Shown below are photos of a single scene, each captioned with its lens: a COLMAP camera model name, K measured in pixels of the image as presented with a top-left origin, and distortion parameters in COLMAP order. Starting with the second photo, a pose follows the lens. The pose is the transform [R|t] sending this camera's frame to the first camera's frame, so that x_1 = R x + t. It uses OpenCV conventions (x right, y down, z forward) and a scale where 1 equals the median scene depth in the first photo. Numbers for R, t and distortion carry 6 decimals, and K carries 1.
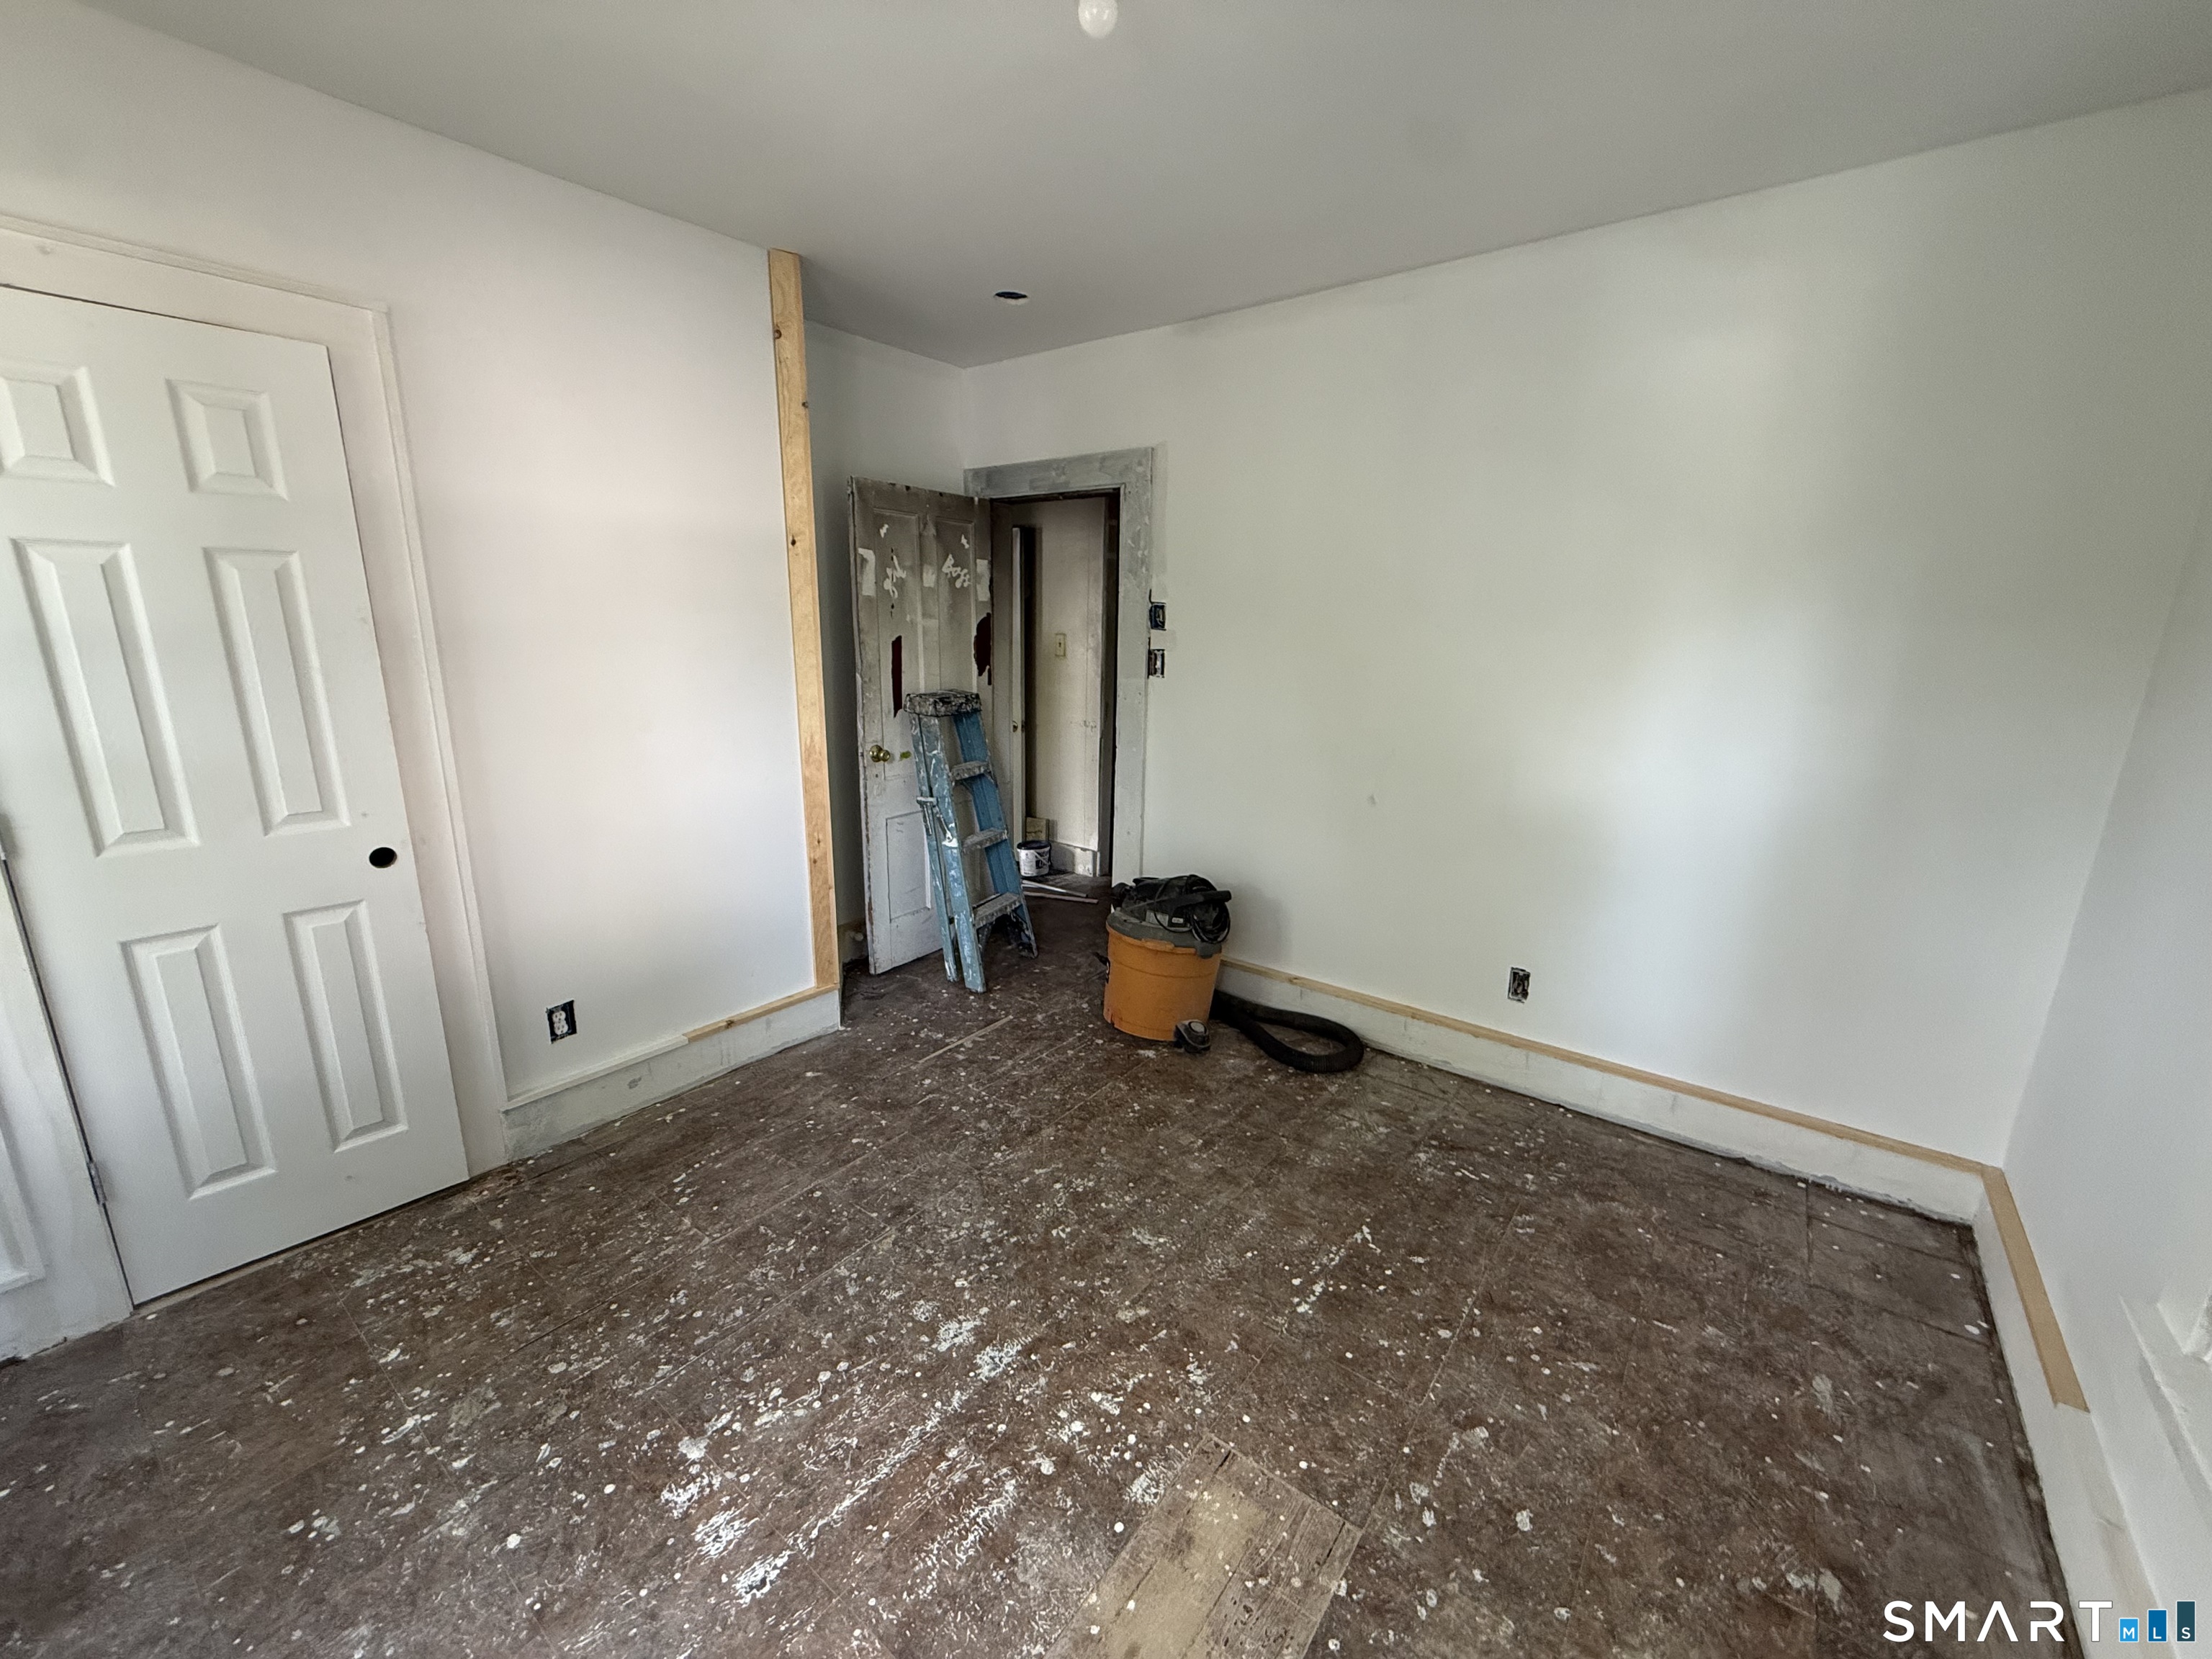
lens RADIAL K [[878.7, 0, 1103.2], [0, 878.7, 829.1], [0, 0, 1]] dist [0.000157, 0.000127]
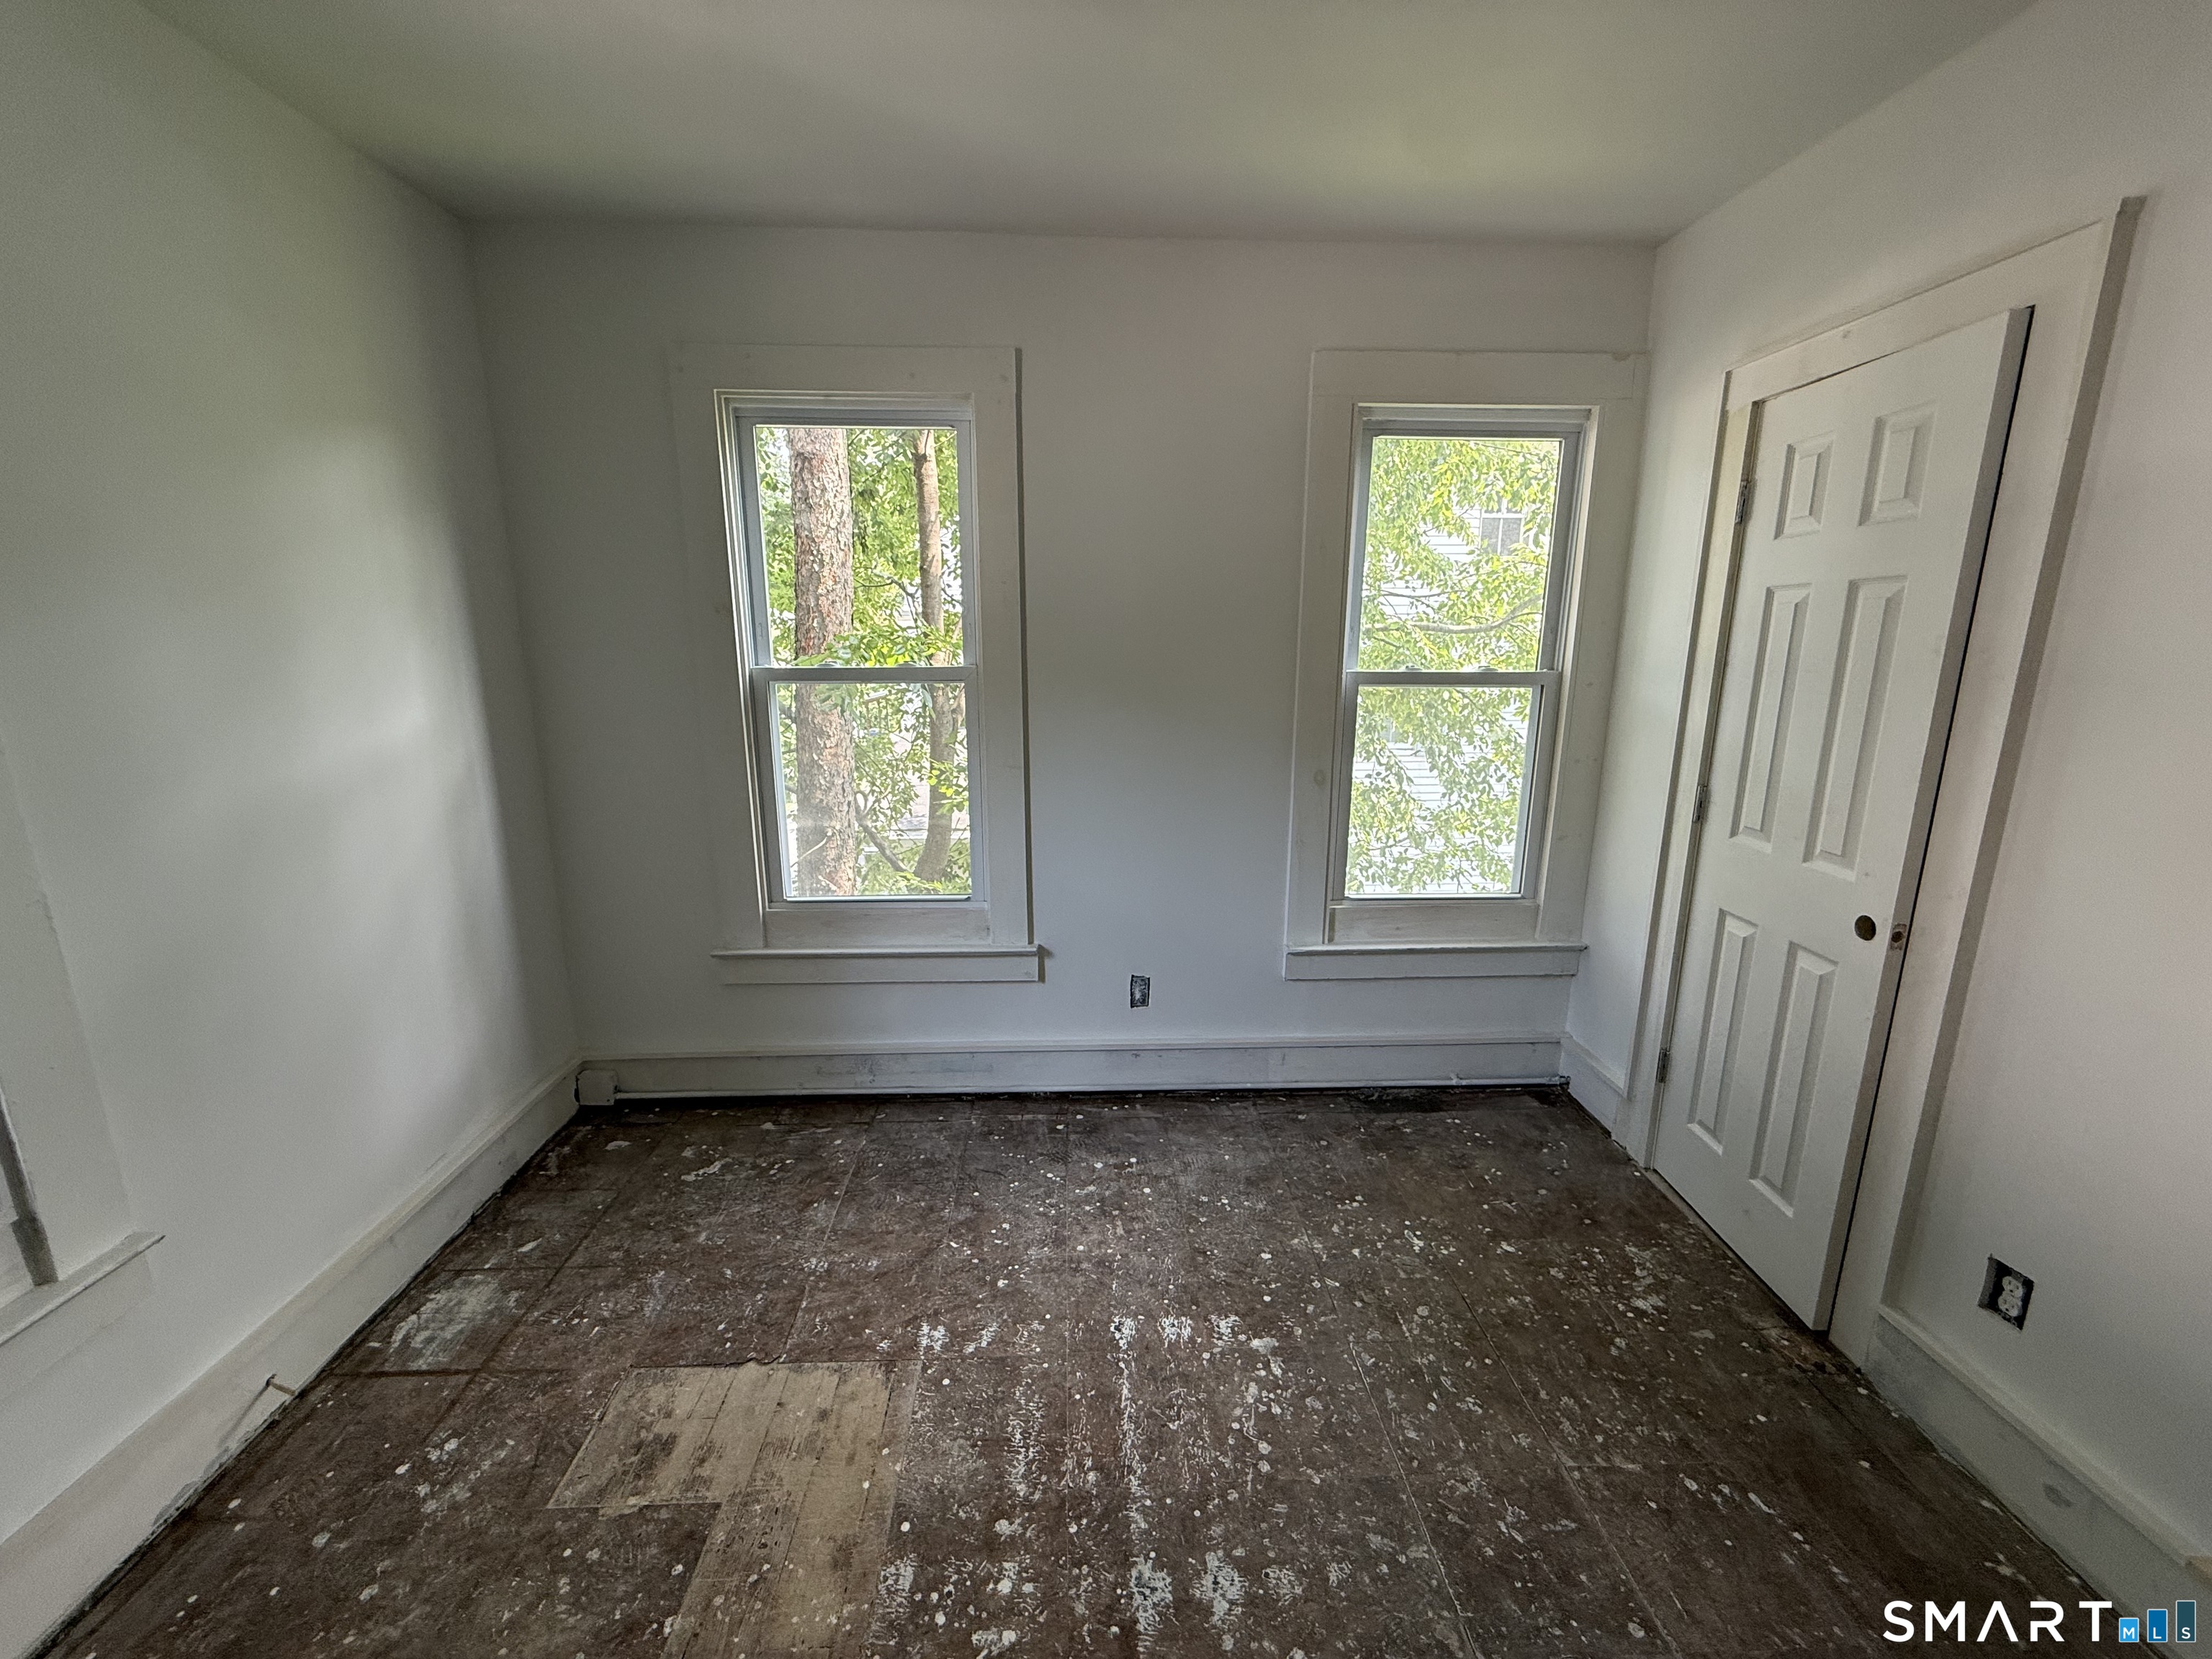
lens RADIAL K [[878.7, 0, 1103.7], [0, 878.7, 831.2], [0, 0, 1]] dist [0.000157, 0.000127]
pose [[-0.765968, 0.122289, -0.631140, 0.314195], [-0.162733, 0.912885, 0.374377, -0.289218], [0.621941, 0.389469, -0.679341, 1.241121]]
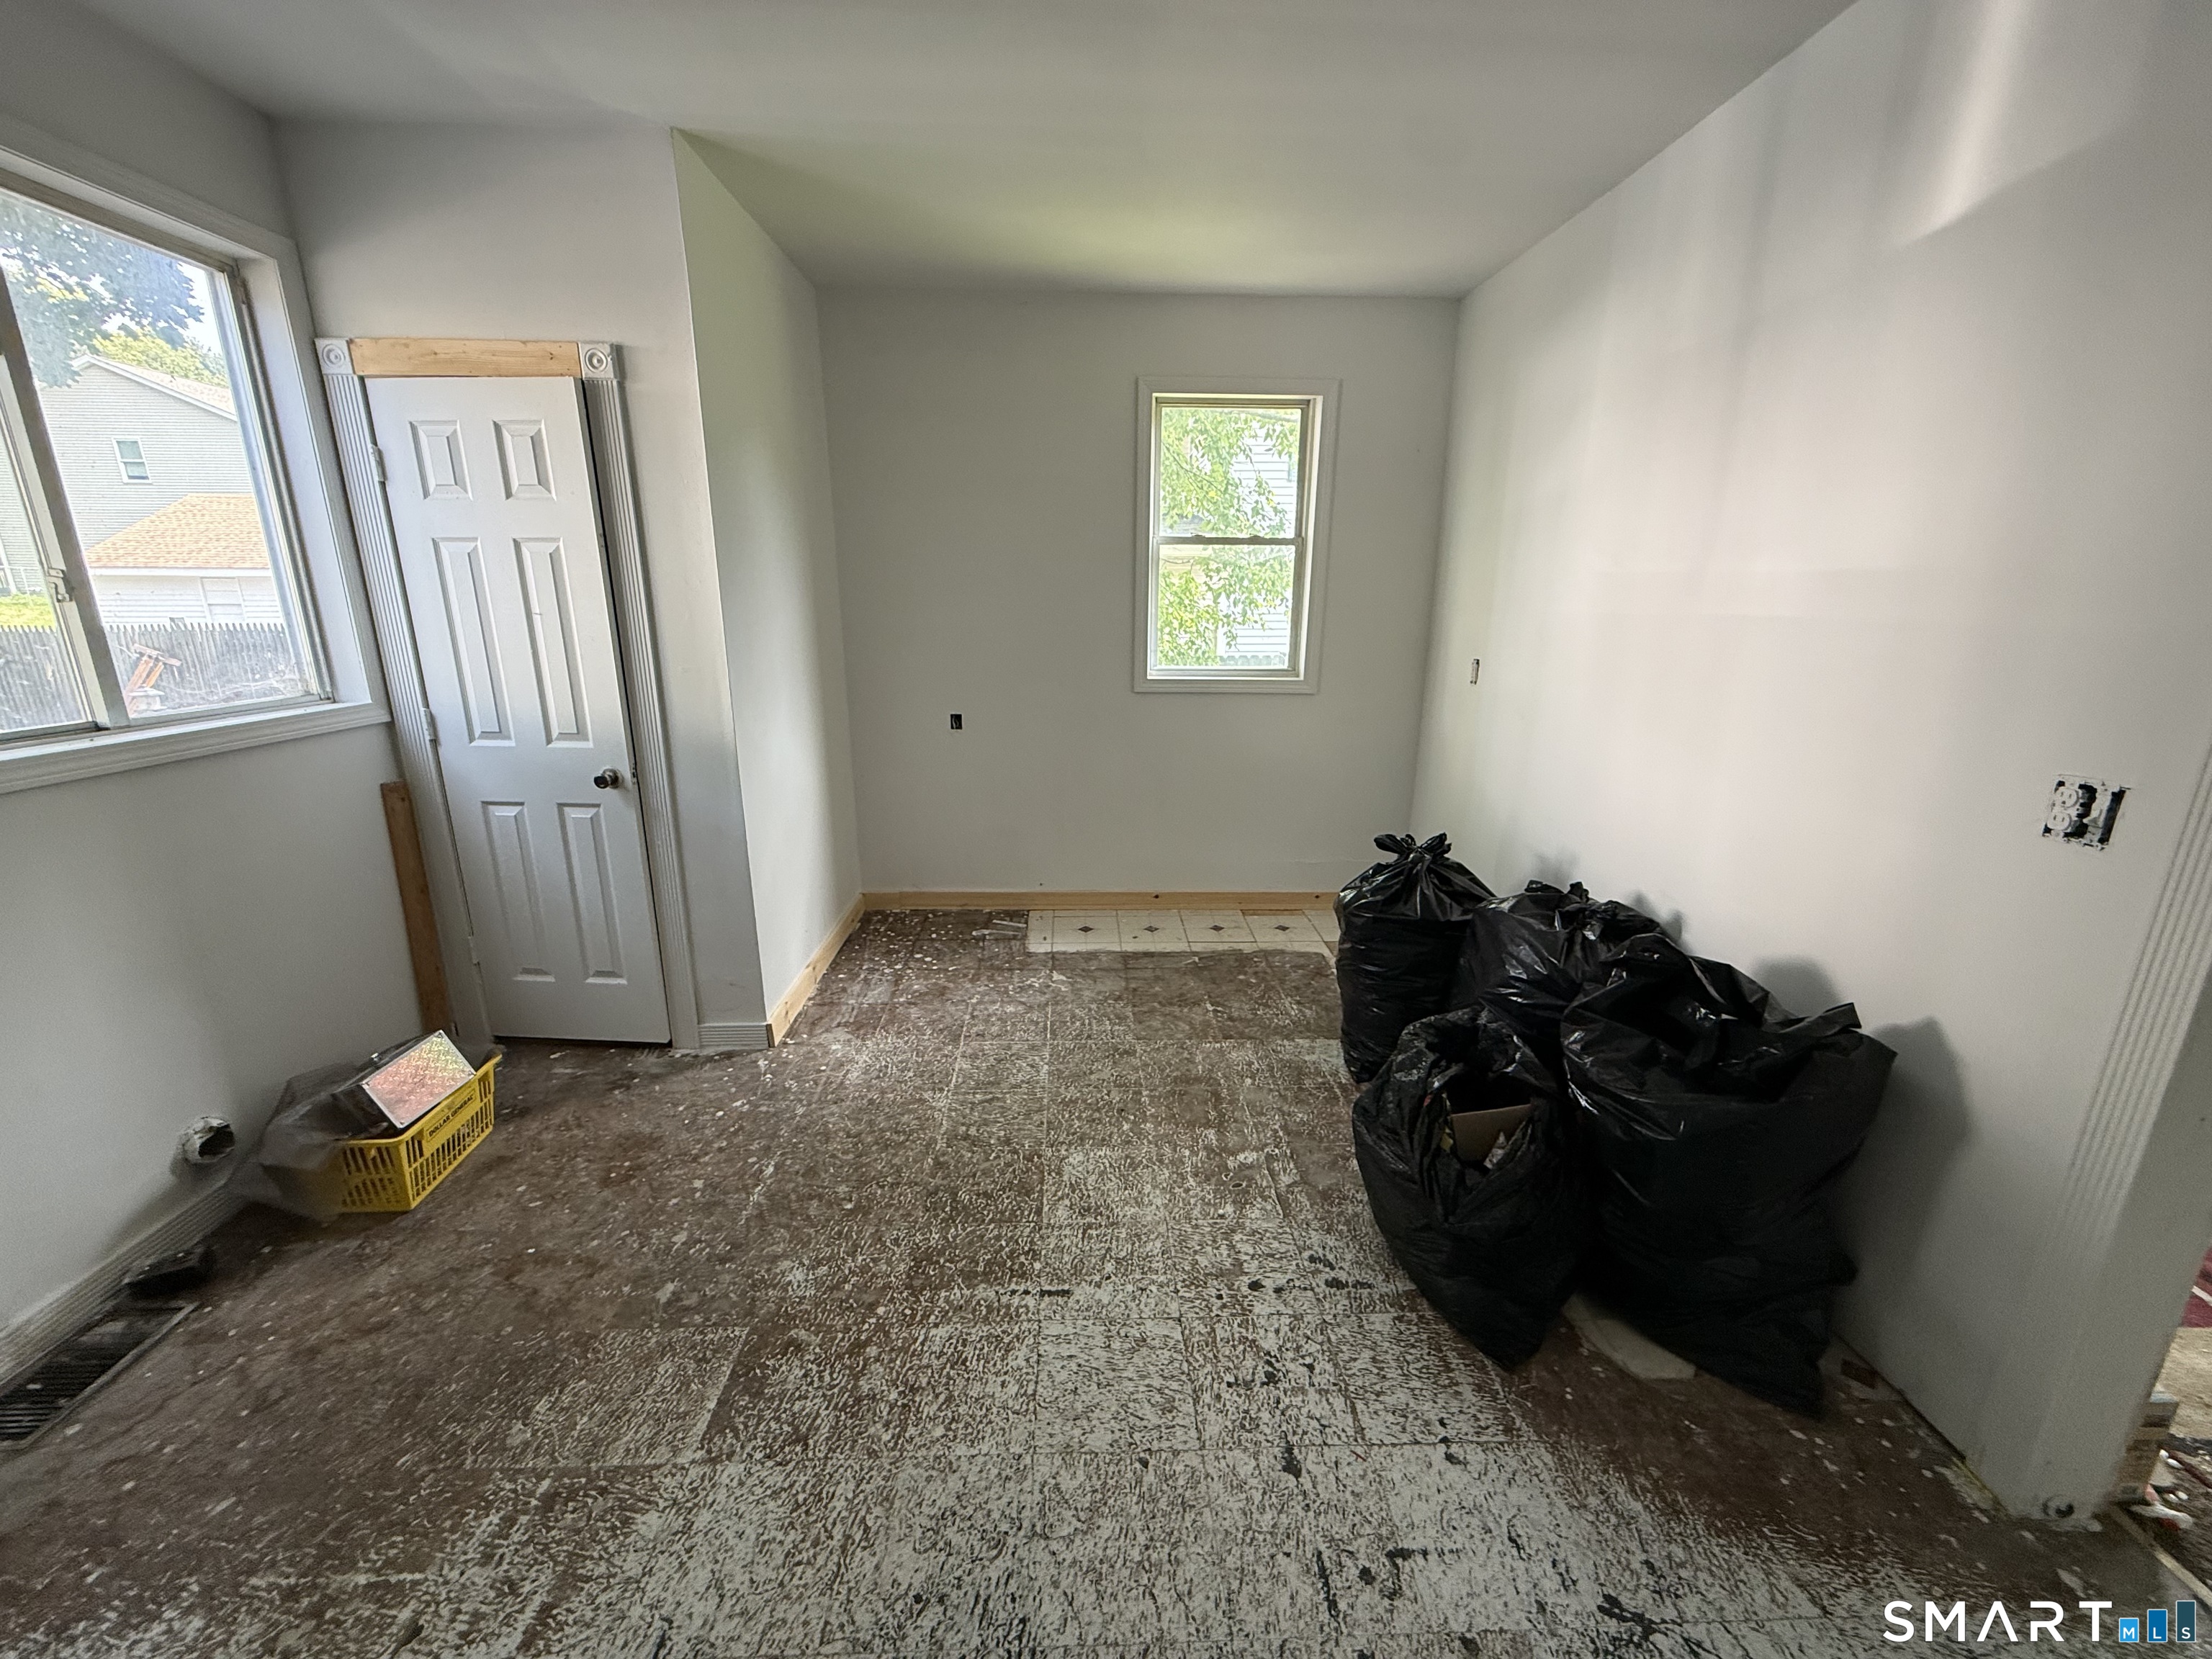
lens RADIAL K [[878.7, 0, 1101.4], [0, 878.7, 830.7], [0, 0, 1]] dist [0.000157, 0.000127]
pose [[0.617289, 0.197351, -0.761582, 0.717813], [-0.189137, 0.976862, 0.099836, -0.176140], [0.763663, 0.082416, 0.640333, 0.835839]]
